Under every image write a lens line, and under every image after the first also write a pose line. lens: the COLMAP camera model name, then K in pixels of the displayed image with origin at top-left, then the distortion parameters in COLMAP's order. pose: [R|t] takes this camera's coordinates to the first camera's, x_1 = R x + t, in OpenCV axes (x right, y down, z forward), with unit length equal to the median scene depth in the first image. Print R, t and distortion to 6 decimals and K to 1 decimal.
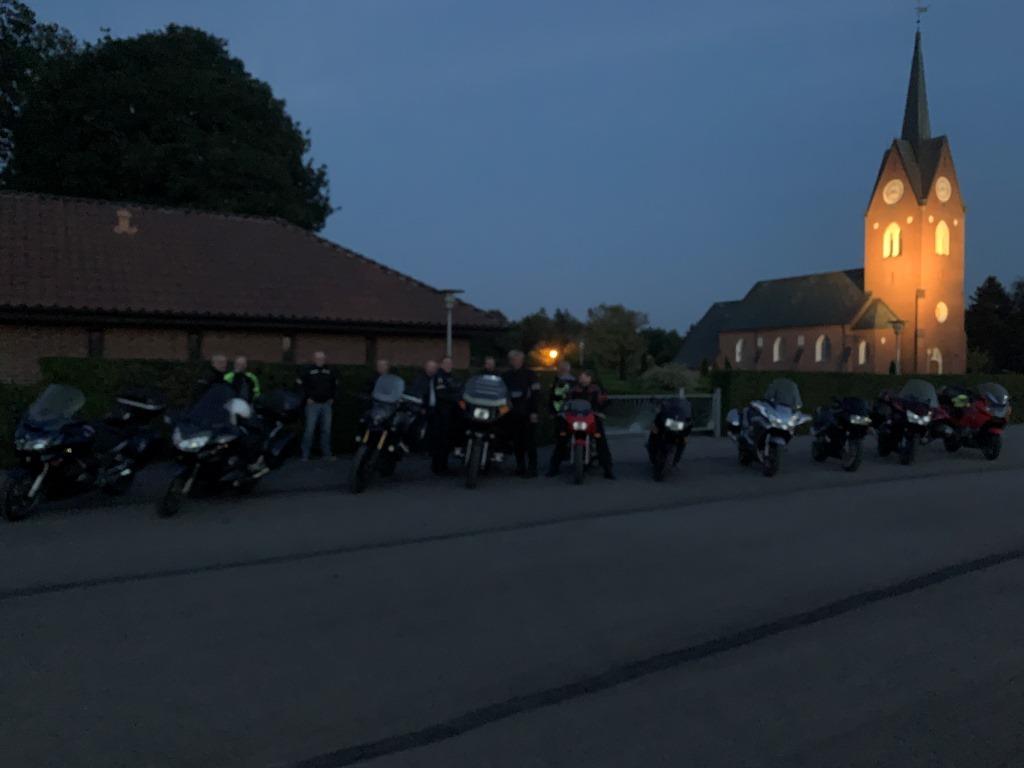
lens RADIAL K [[782.2, 0, 494.5], [0, 782.2, 368.1], [0, 0, 1]] dist [0.004439, 0.010100]
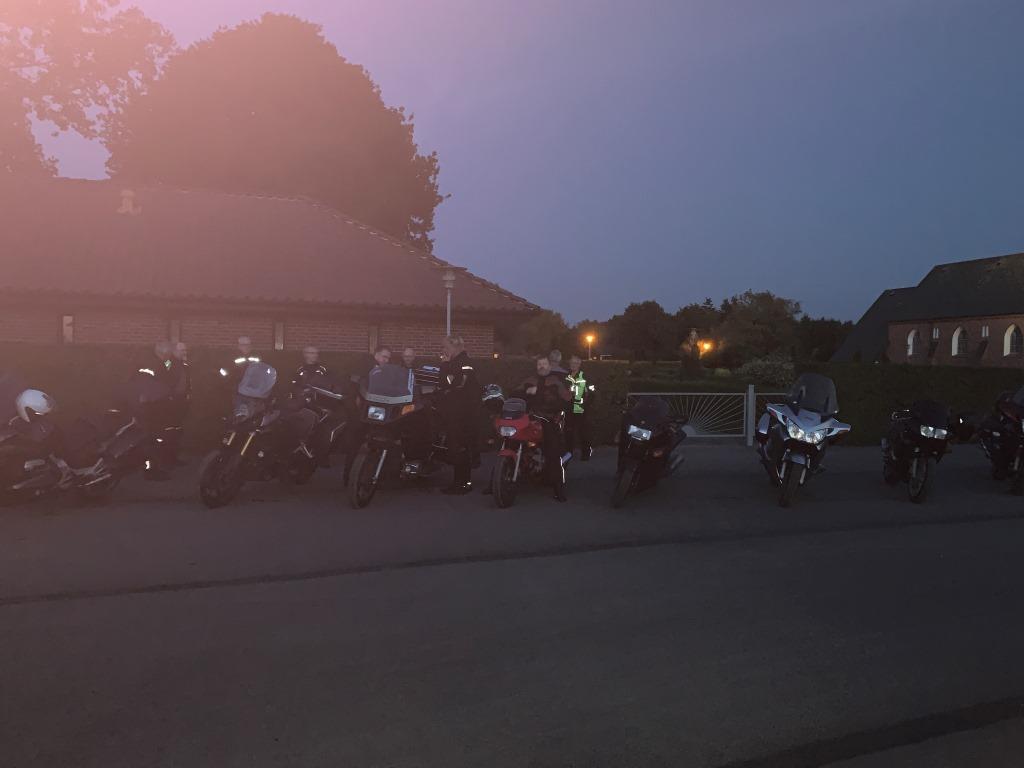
lens RADIAL K [[767.0, 0, 497.9], [0, 767.0, 380.8], [0, 0, 1]] dist [0.011467, 0.003957]
pose [[0.977411, 0.013315, -0.210927, 0.152362], [-0.007567, 0.999578, 0.028034, 0.001550], [0.211211, -0.025805, 0.977100, 0.152935]]
